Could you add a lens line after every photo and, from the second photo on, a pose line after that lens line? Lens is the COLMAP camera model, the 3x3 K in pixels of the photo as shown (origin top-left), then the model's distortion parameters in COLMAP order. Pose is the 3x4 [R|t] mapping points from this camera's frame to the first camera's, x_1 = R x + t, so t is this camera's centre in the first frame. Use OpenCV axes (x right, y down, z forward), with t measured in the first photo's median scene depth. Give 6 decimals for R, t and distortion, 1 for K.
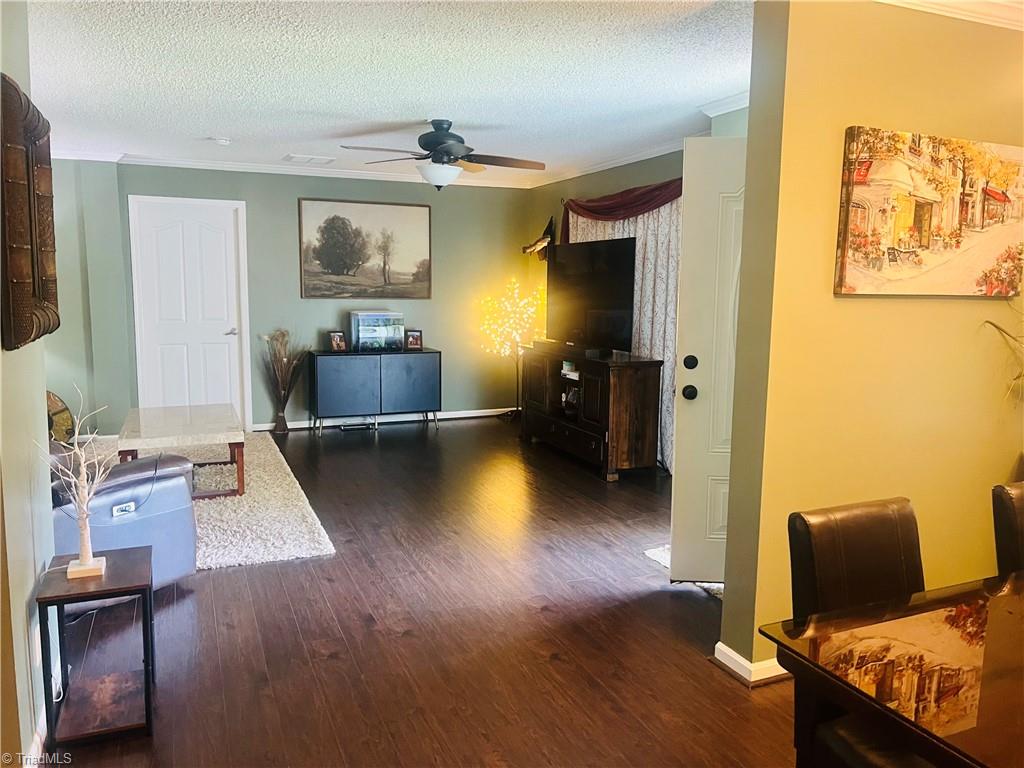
lens RADIAL K [[766.3, 0, 522.3], [0, 766.3, 386.6], [0, 0, 1]] dist [0.049265, -0.055784]
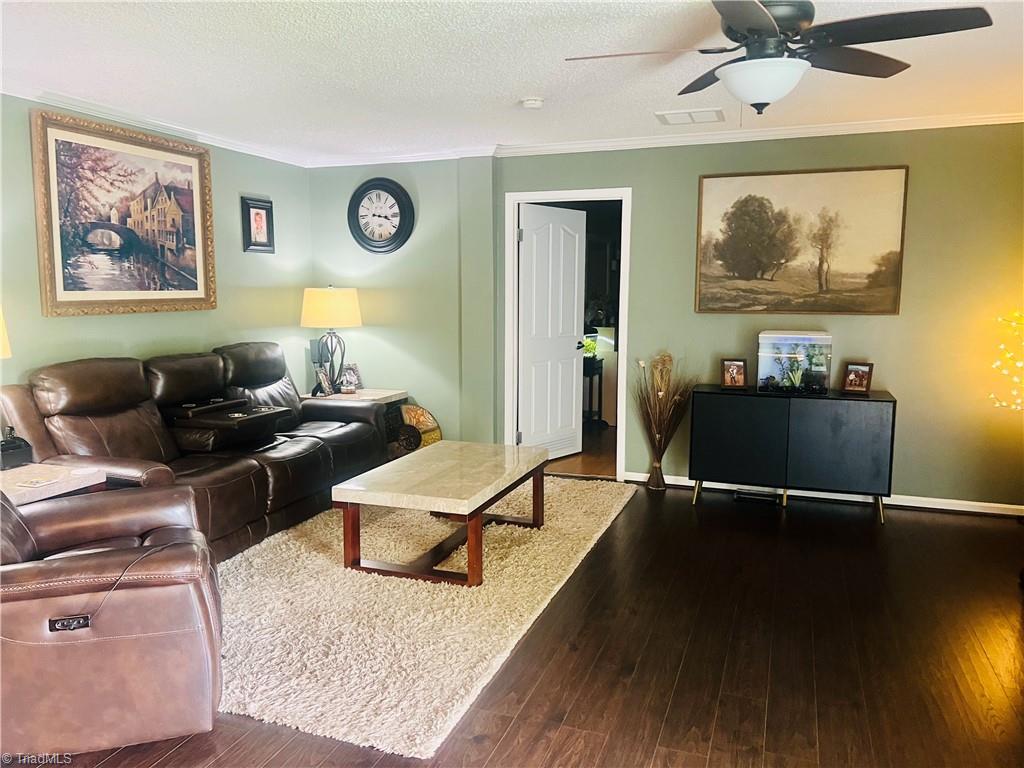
lens RADIAL K [[766.3, 0, 505.9], [0, 766.3, 384.8], [0, 0, 1]] dist [0.049265, -0.055784]
pose [[0.719730, 0.076050, -0.690076, 0.117003], [-0.087429, 0.995998, 0.018578, -0.052355], [0.688727, 0.046961, 0.723498, 0.417411]]
